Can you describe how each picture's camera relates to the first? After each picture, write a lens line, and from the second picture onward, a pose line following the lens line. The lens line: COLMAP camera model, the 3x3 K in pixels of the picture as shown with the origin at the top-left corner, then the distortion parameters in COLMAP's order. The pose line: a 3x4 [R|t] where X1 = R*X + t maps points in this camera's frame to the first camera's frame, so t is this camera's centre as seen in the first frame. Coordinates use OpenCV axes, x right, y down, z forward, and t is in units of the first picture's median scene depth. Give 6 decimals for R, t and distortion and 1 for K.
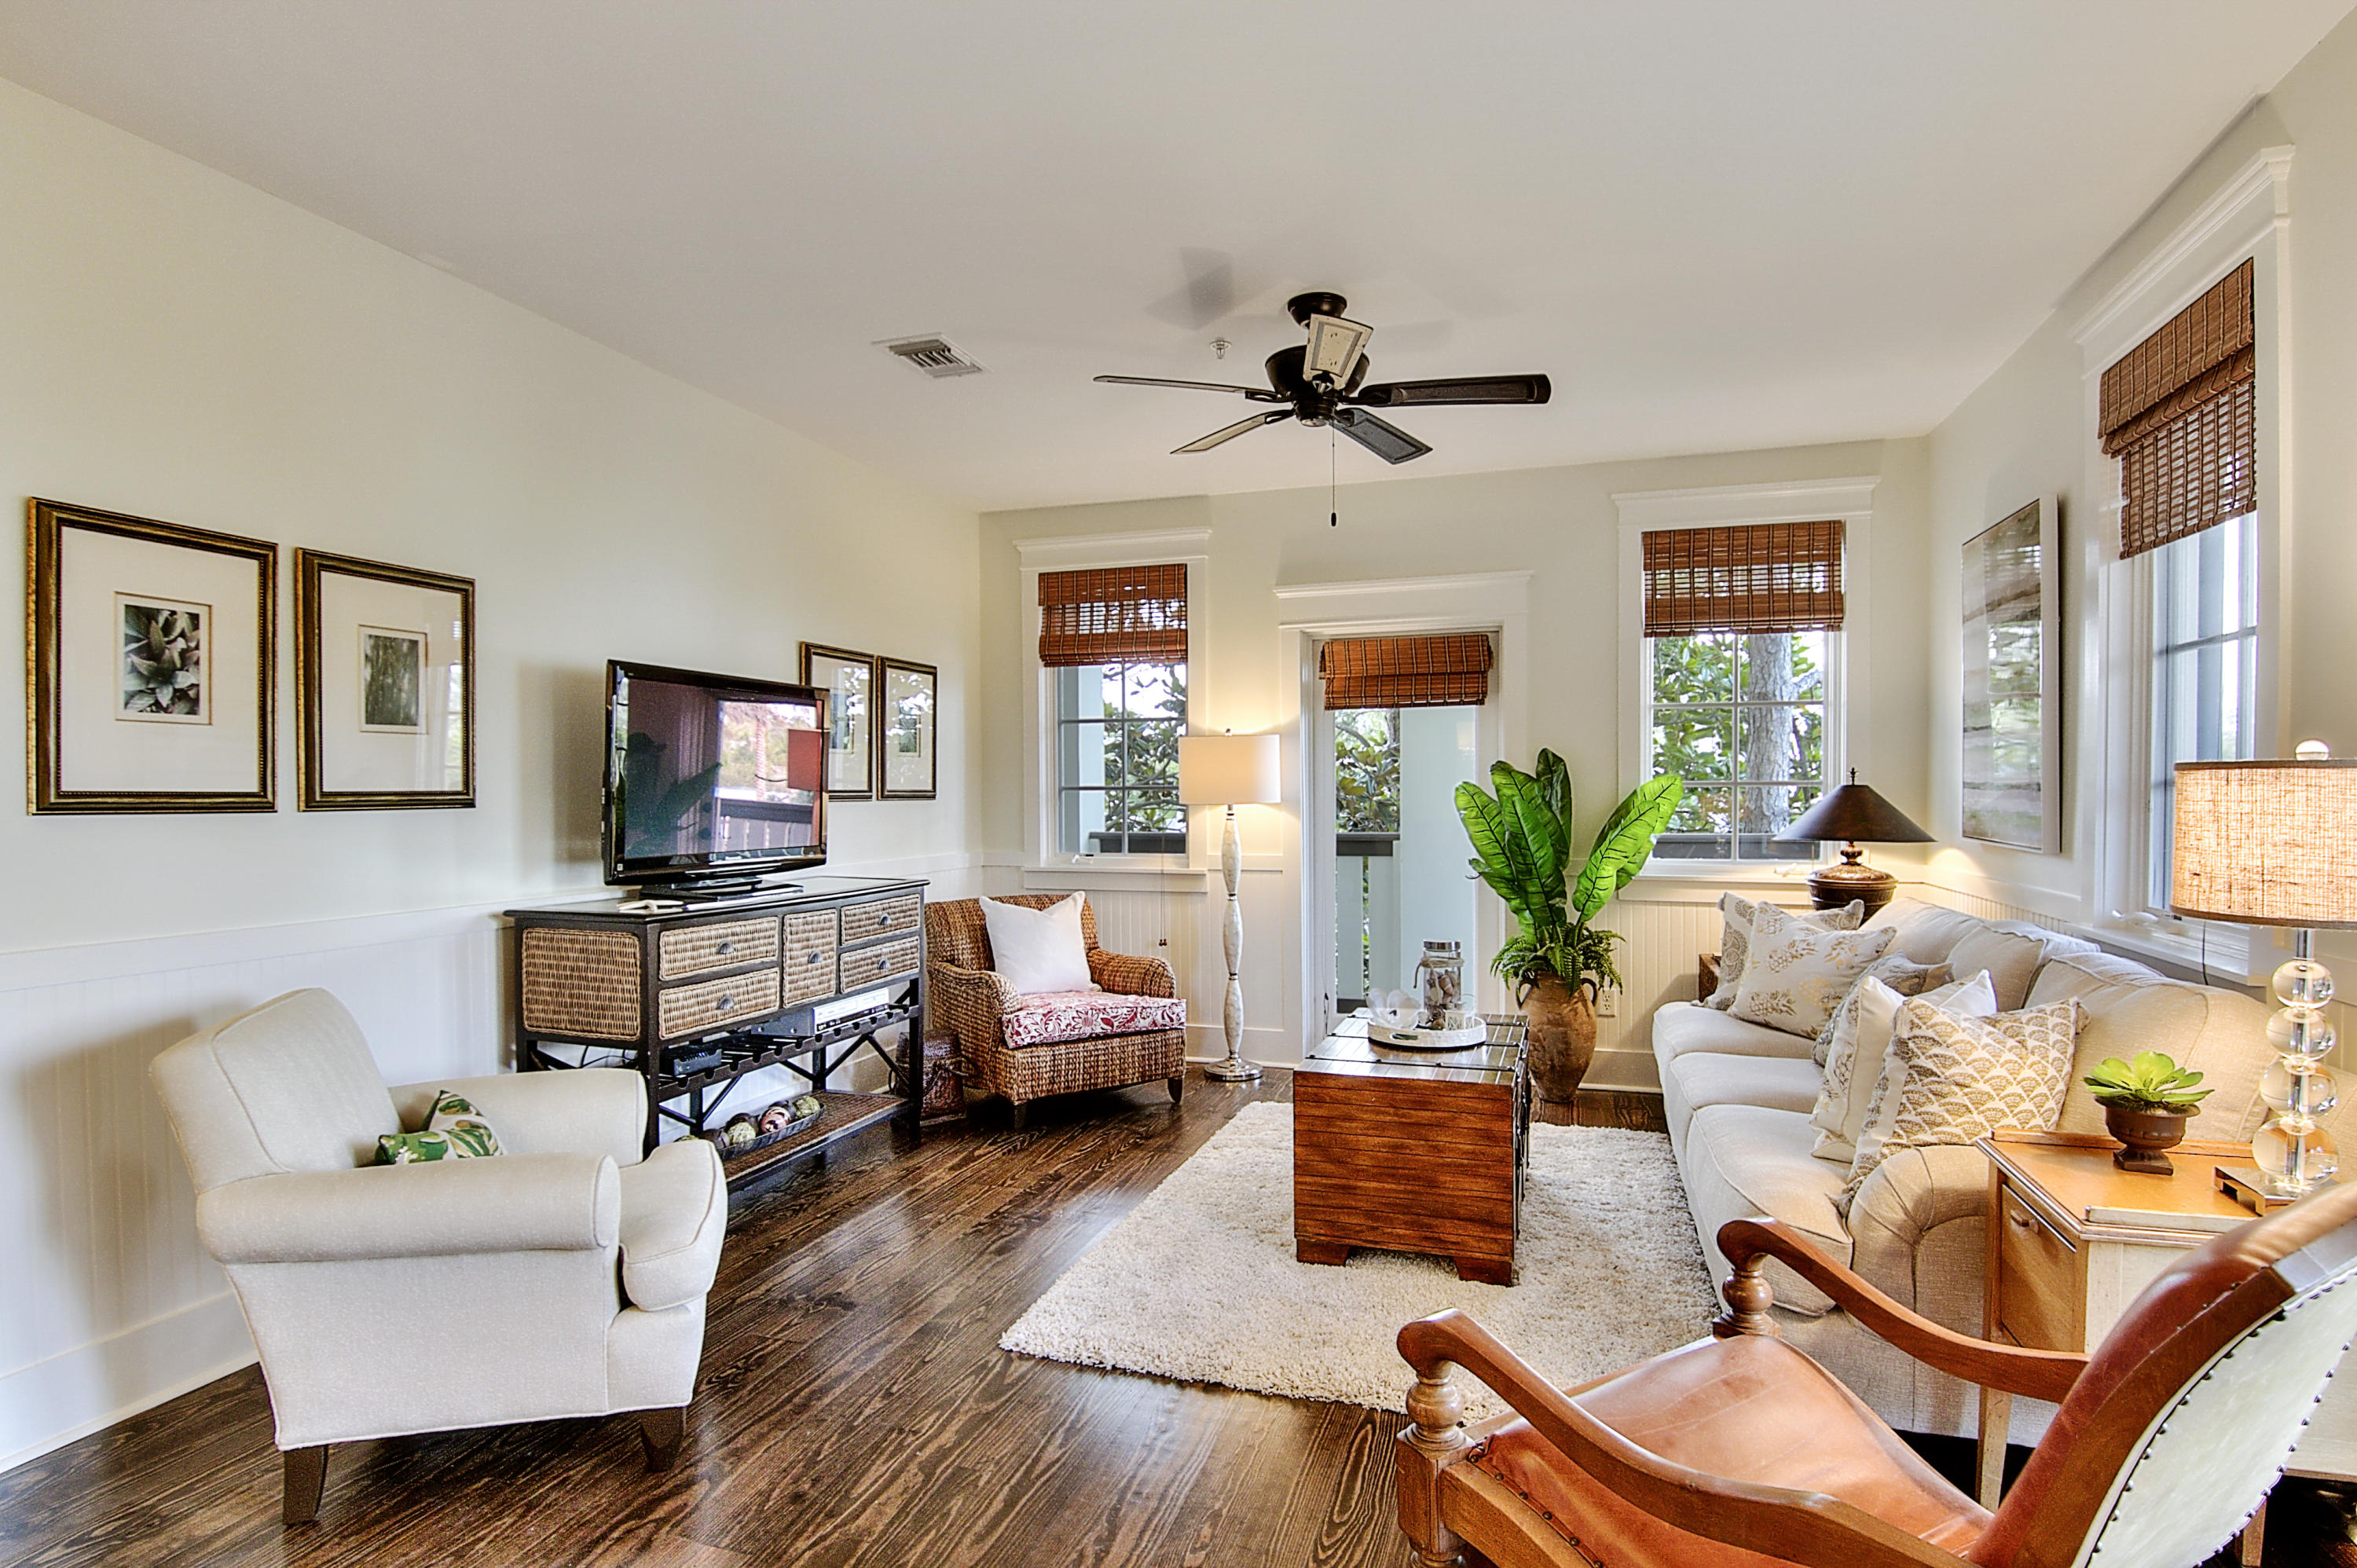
lens RADIAL K [[1229.7, 0, 1187.7], [0, 1229.7, 800.9], [0, 0, 1]] dist [-0.006832, -0.000629]
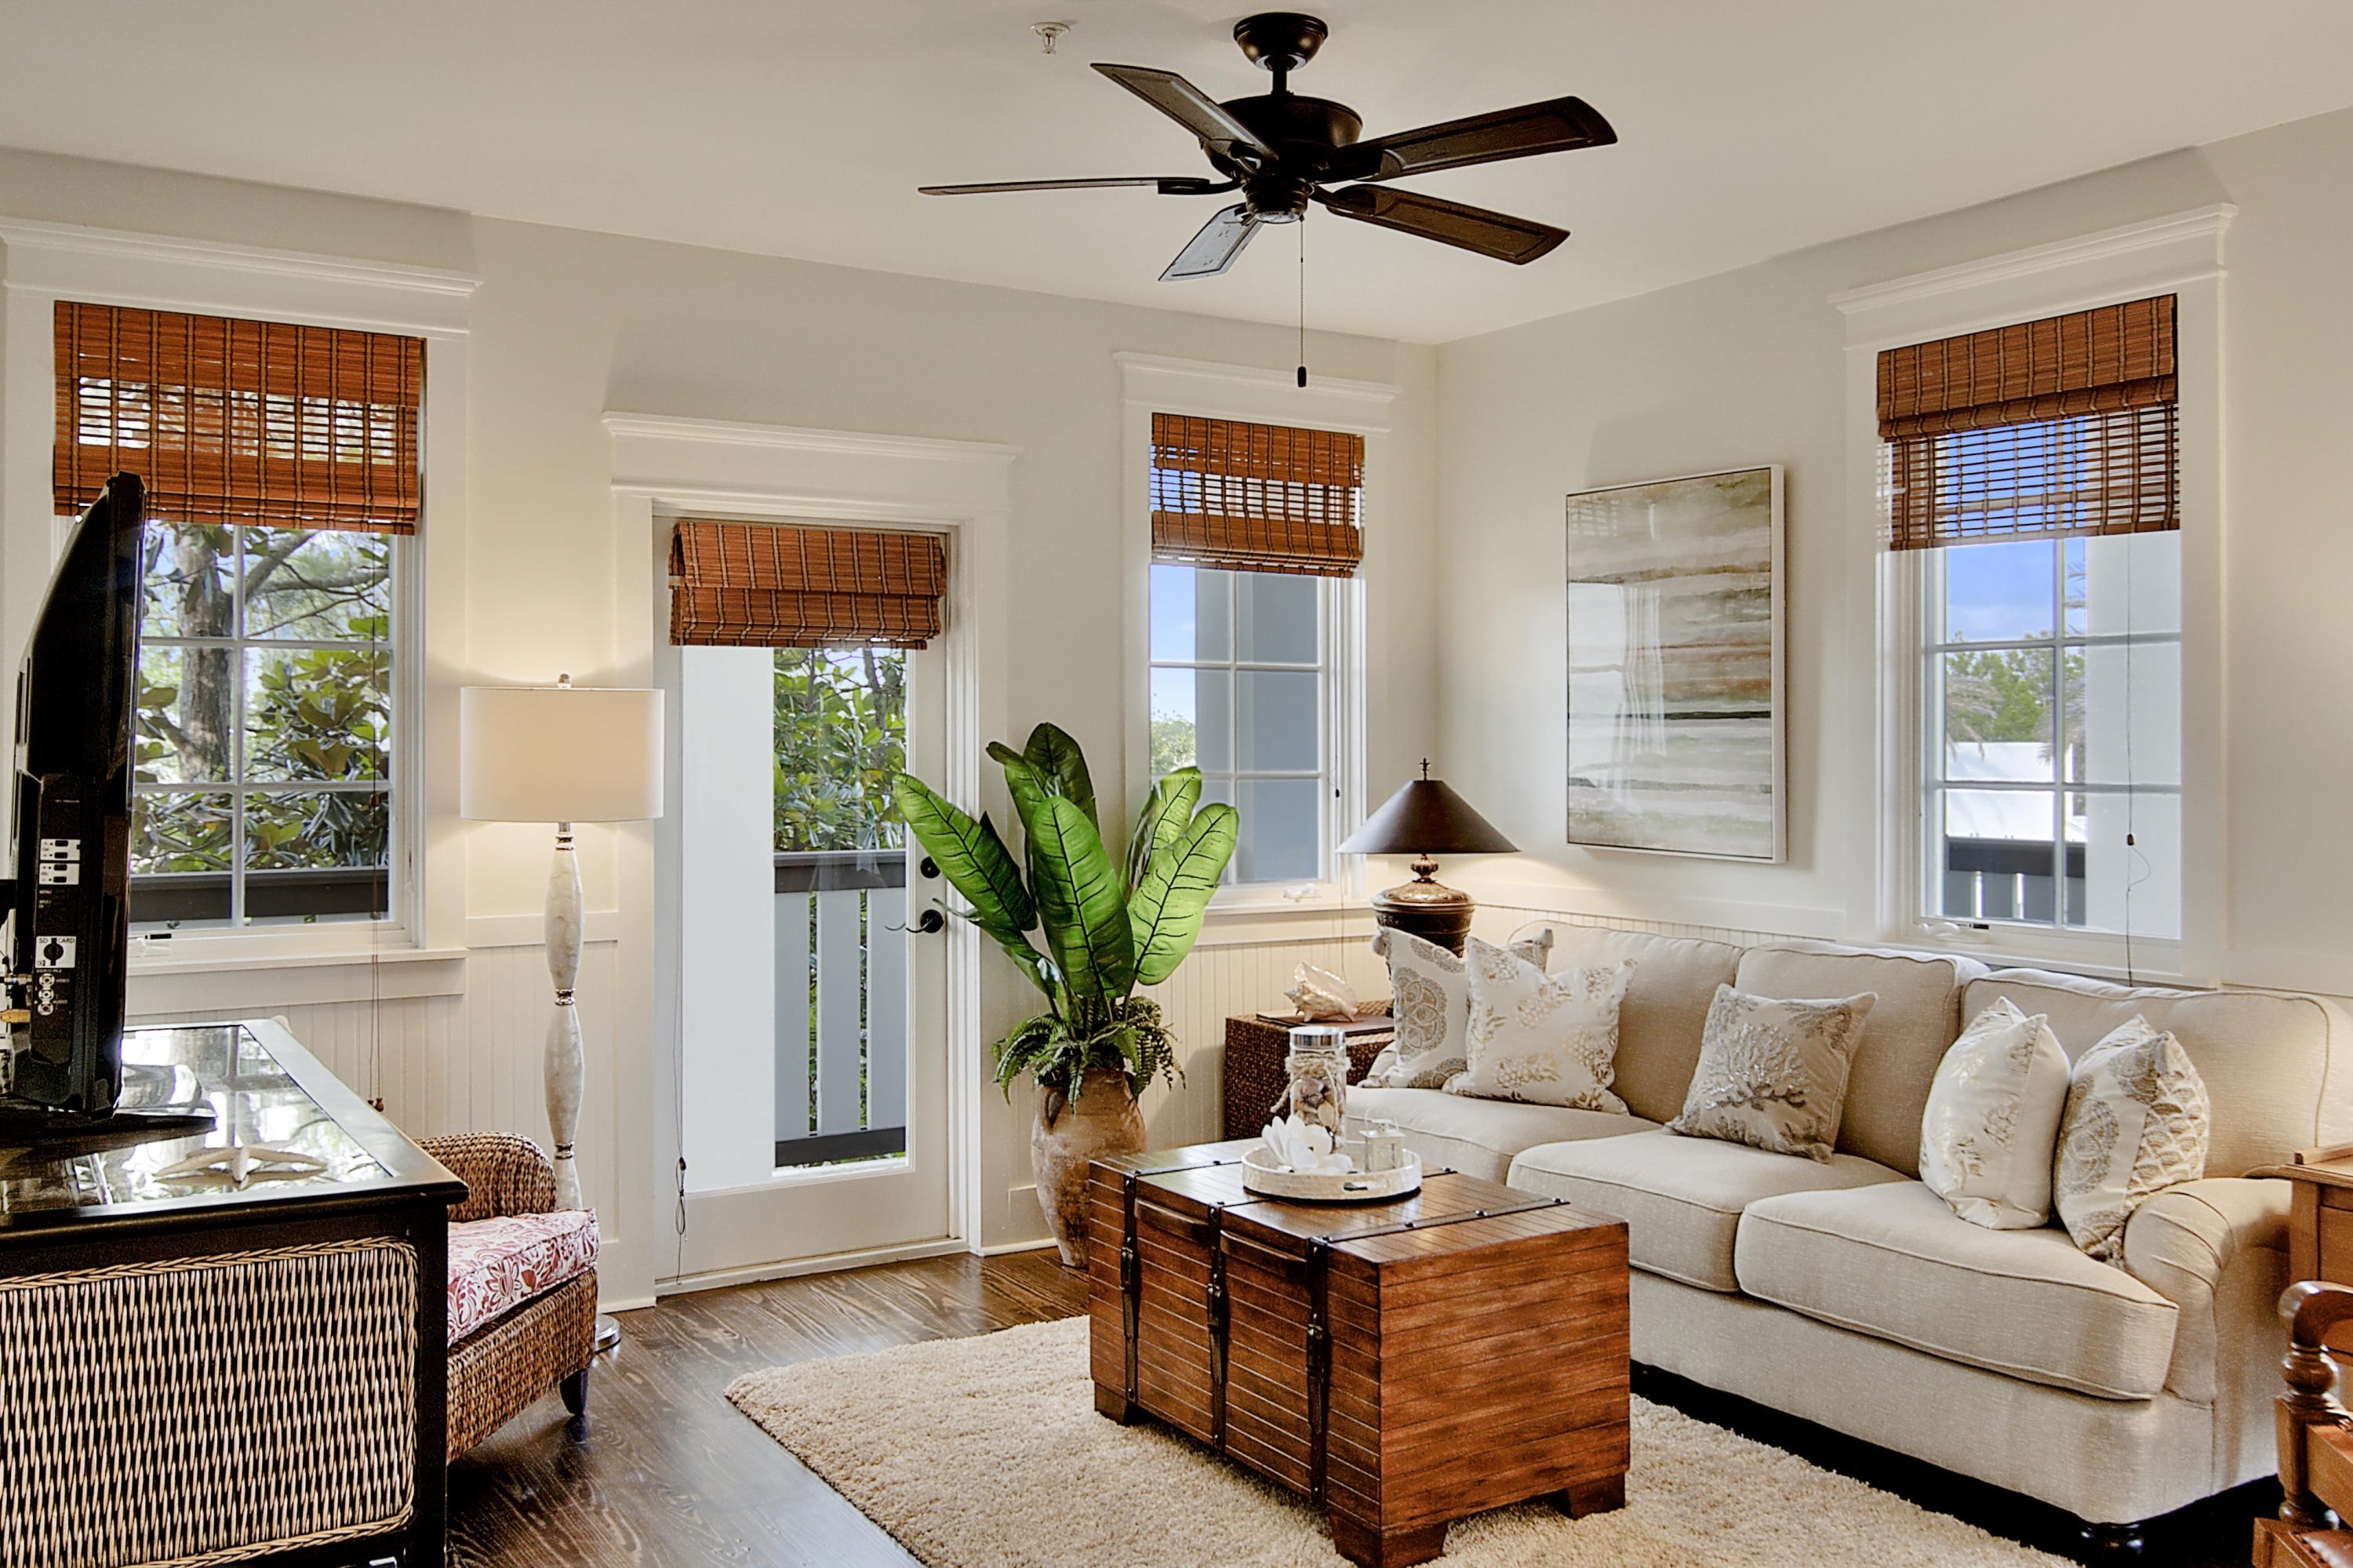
lens RADIAL K [[2002.9, 0, 1177.1], [0, 2002.9, 739.7], [0, 0, 1]] dist [0.002256, -0.001039]
pose [[0.632000, 0.007383, 0.774934, -0.534992], [0.003747, 0.999914, -0.012582, -0.022952], [-0.774960, 0.010856, 0.631917, 0.307203]]
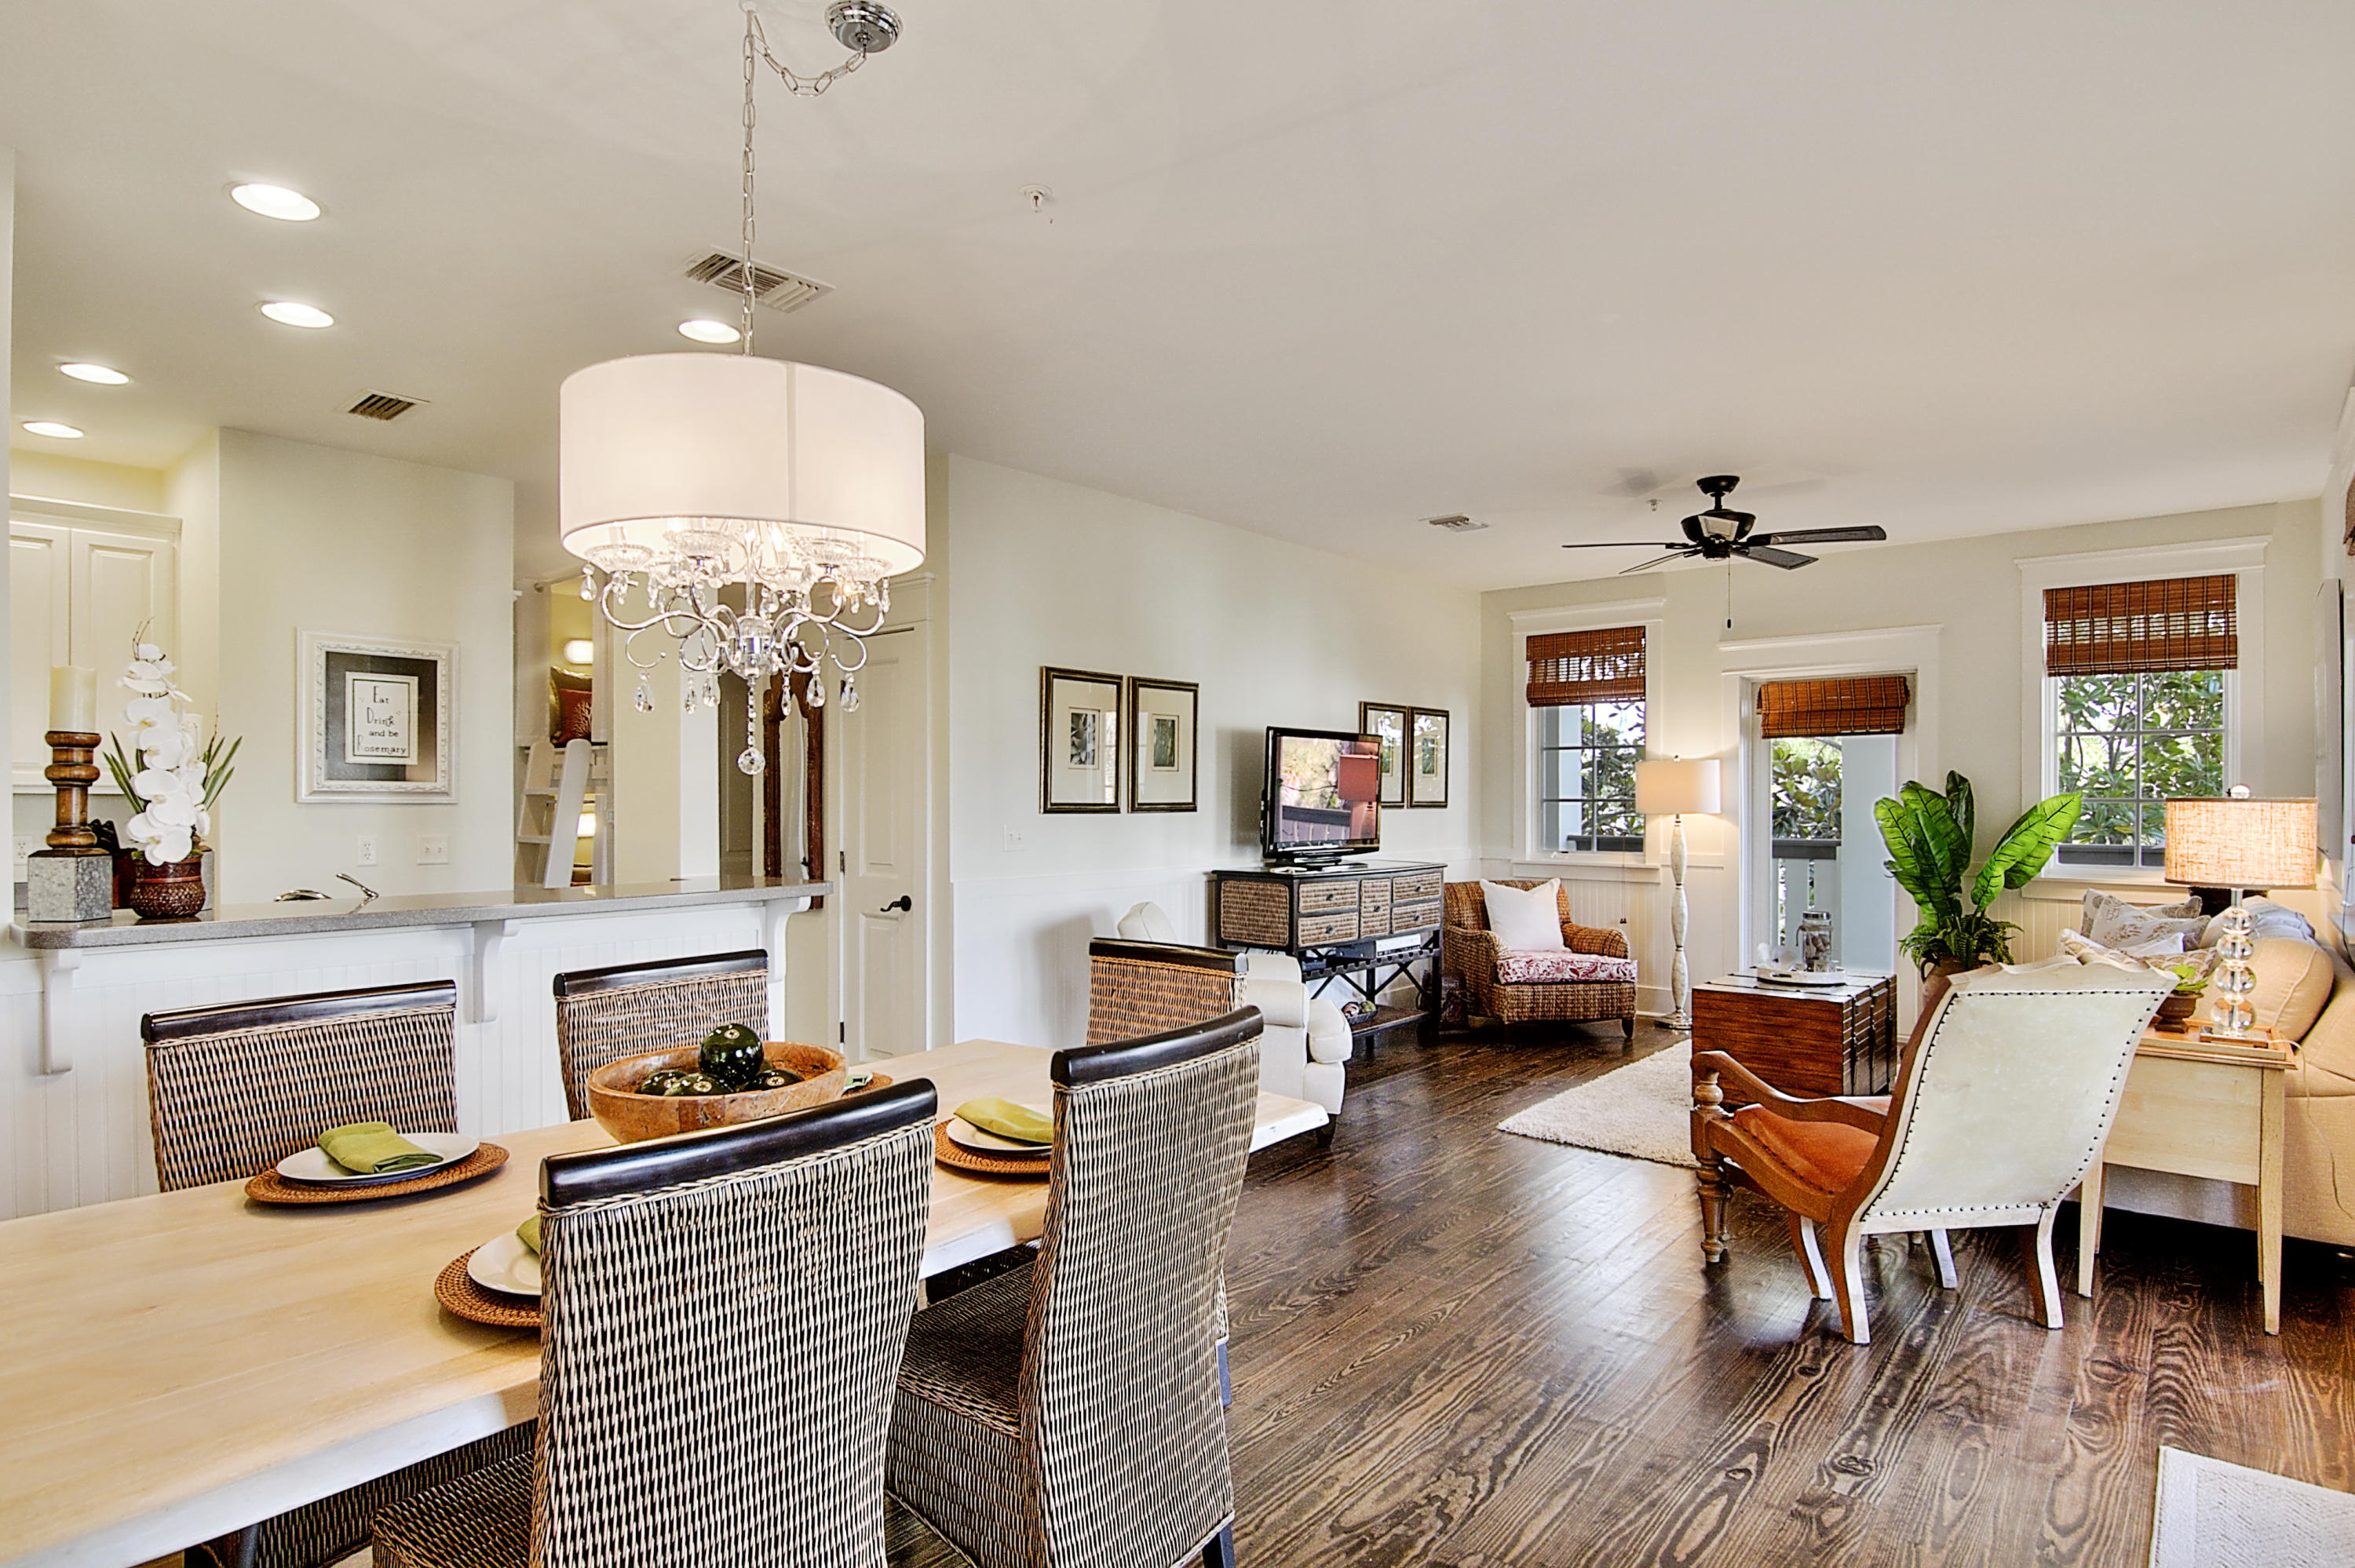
lens RADIAL K [[1281.7, 0, 1176.1], [0, 1281.7, 813.8], [0, 0, 1]] dist [-0.014170, -0.000916]
pose [[0.925771, 0.010097, -0.377949, 0.063426], [-0.007957, 0.999942, 0.007222, -0.003326], [0.378000, -0.003679, 0.925798, -0.507459]]
